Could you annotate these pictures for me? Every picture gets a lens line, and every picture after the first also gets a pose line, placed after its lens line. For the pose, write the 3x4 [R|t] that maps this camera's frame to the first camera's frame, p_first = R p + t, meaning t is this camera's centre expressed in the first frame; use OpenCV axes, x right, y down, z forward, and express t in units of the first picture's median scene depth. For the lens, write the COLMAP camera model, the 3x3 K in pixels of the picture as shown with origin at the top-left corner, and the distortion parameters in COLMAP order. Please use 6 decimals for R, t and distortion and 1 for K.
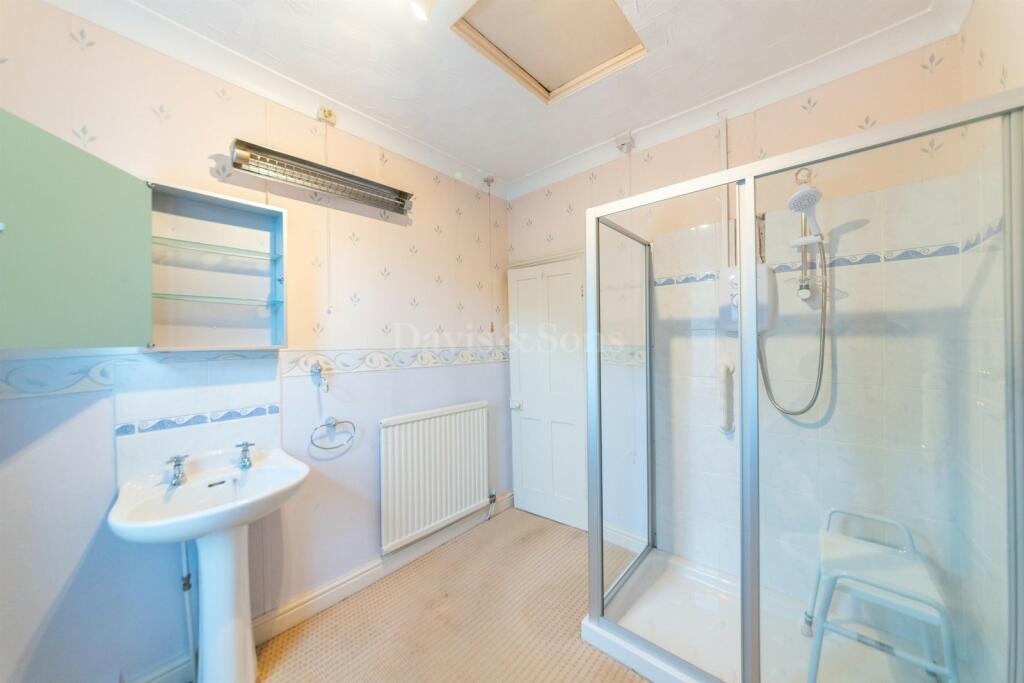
lens RADIAL K [[358.6, 0, 512.0], [0, 358.6, 341.5], [0, 0, 1]] dist [0.000991, -0.000098]
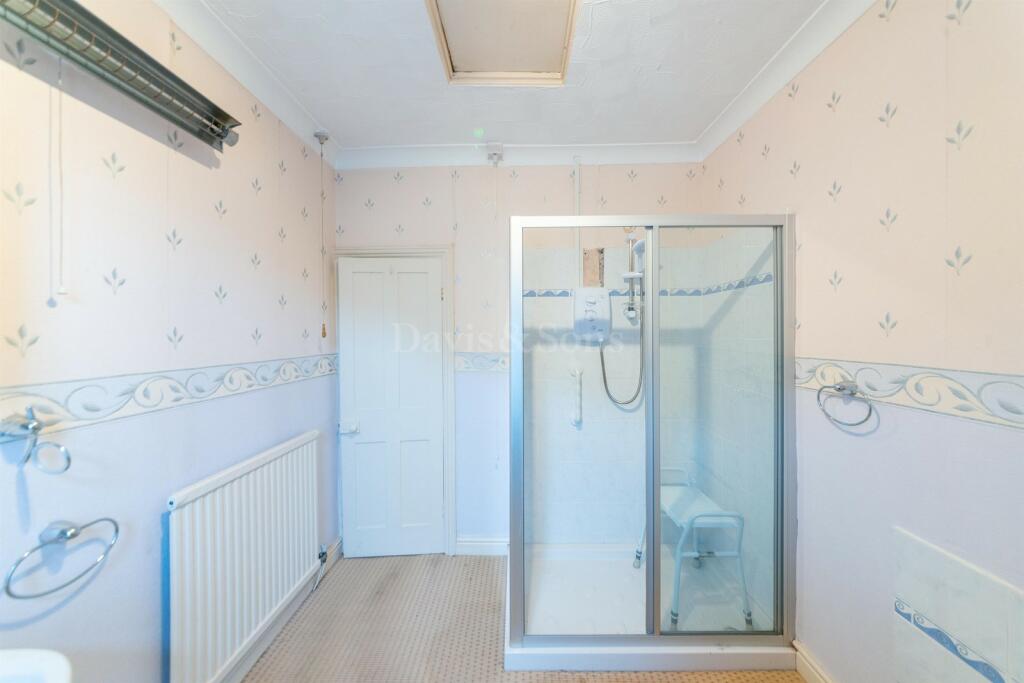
lens RADIAL K [[359.8, 0, 514.4], [0, 359.8, 334.1], [0, 0, 1]] dist [-0.002058, -0.000247]
pose [[0.757113, 0.007815, 0.653238, -0.317486], [-0.002228, 0.999954, -0.009381, -0.033912], [-0.653281, 0.005647, 0.757095, 0.208046]]
